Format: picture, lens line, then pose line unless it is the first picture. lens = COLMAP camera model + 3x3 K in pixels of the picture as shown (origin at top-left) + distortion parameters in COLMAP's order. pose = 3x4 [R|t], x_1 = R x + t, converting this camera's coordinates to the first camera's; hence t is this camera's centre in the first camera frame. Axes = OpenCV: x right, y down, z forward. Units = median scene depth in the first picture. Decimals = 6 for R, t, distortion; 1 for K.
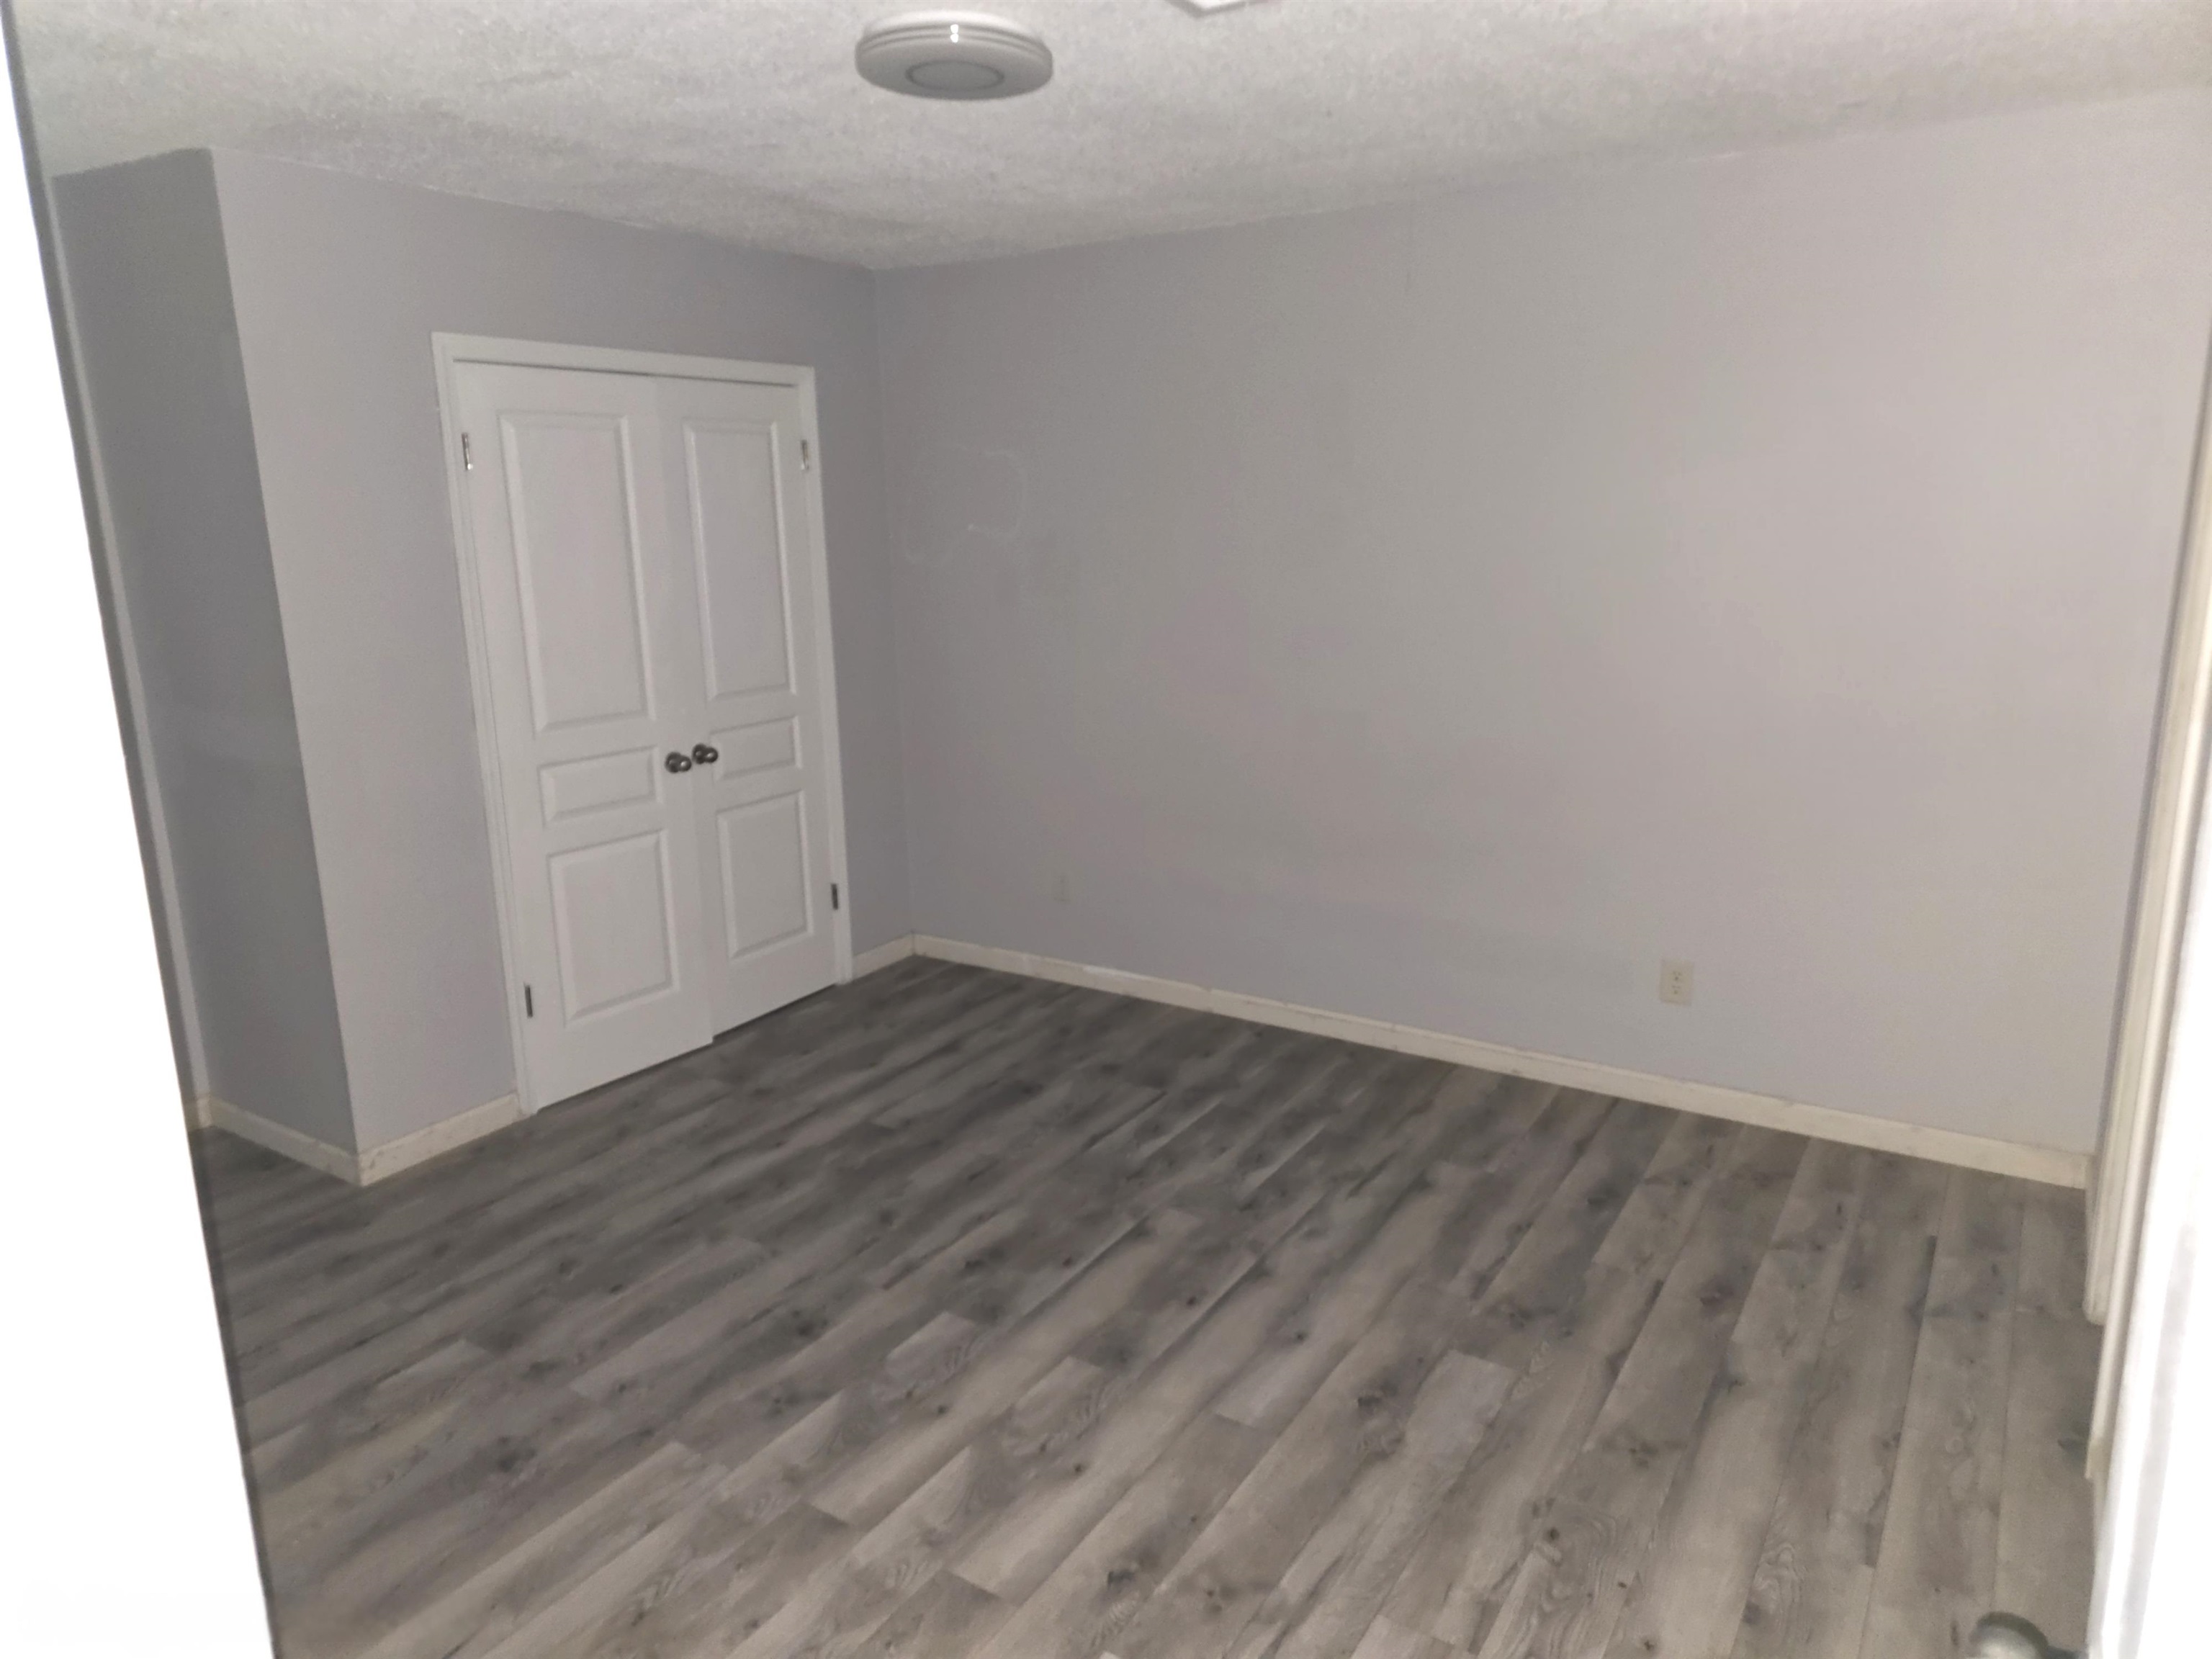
lens RADIAL K [[1458.1, 0, 1119.6], [0, 1458.1, 823.8], [0, 0, 1]] dist [0.042326, -0.039996]
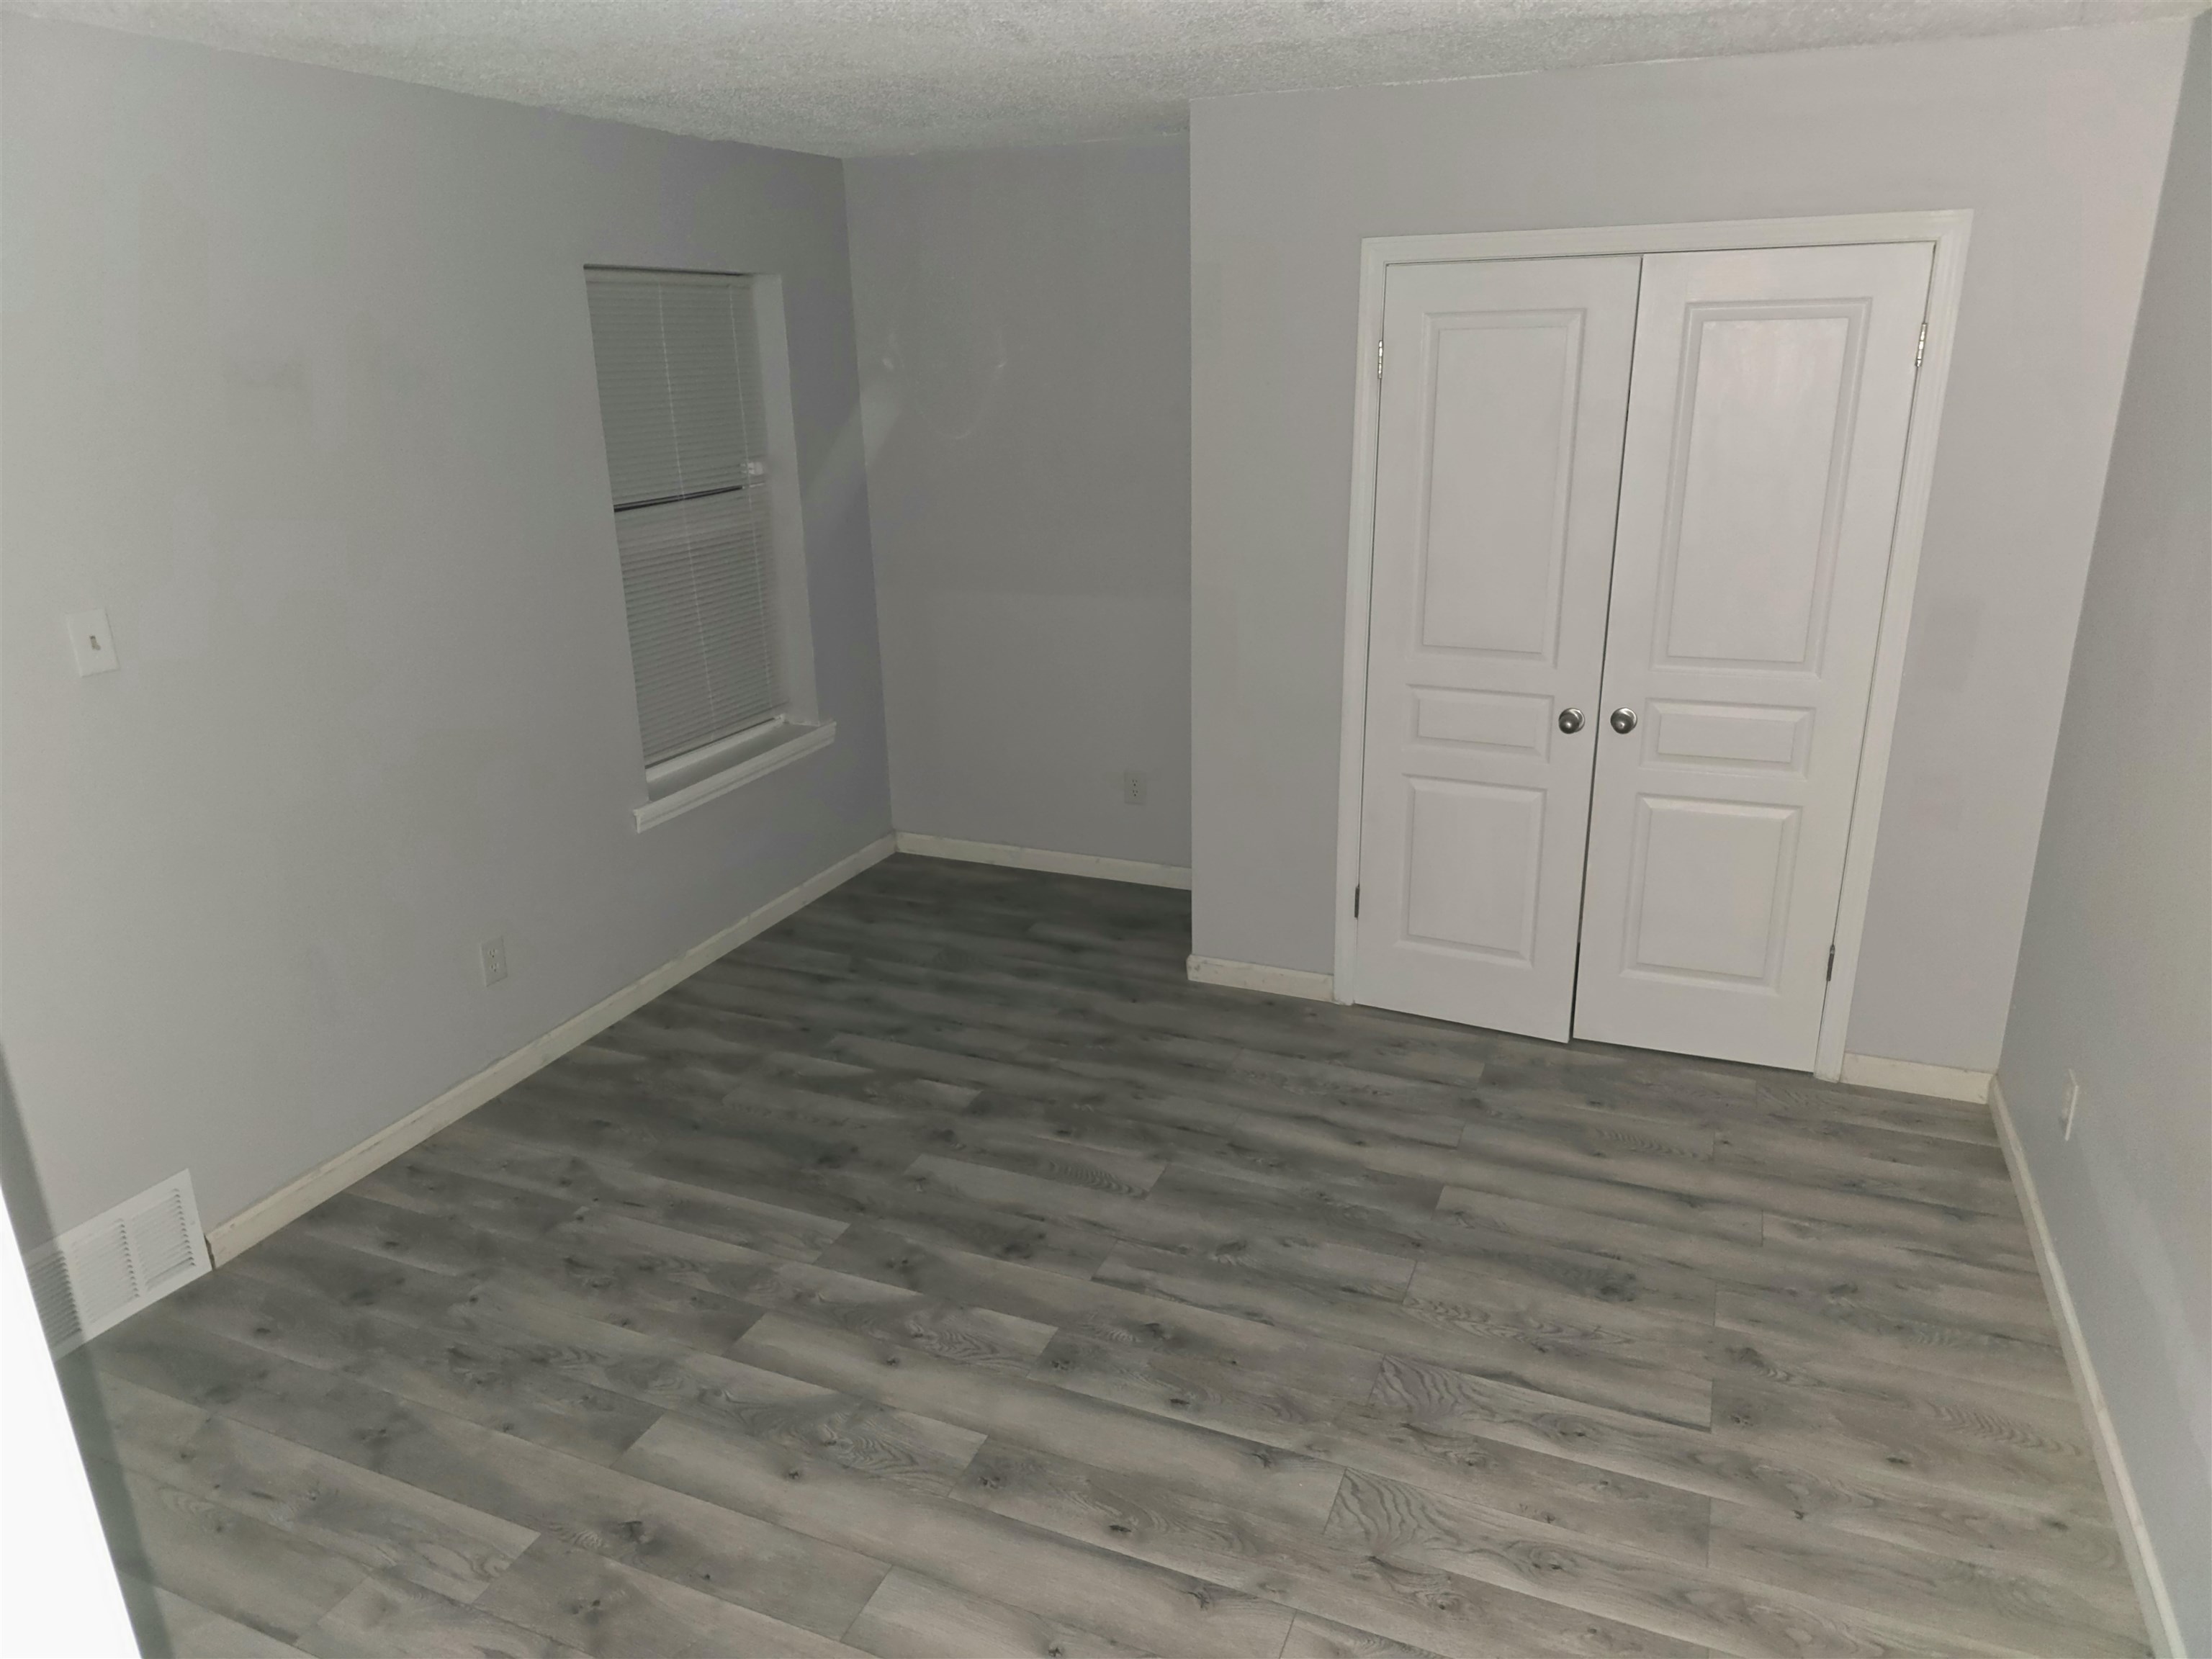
lens RADIAL K [[1458.1, 0, 1116.3], [0, 1458.1, 827.3], [0, 0, 1]] dist [0.042326, -0.039996]
pose [[0.170043, 0.334349, -0.926982, 0.600424], [-0.207143, 0.931792, 0.298086, -0.237236], [0.963420, 0.141331, 0.227703, 0.706506]]
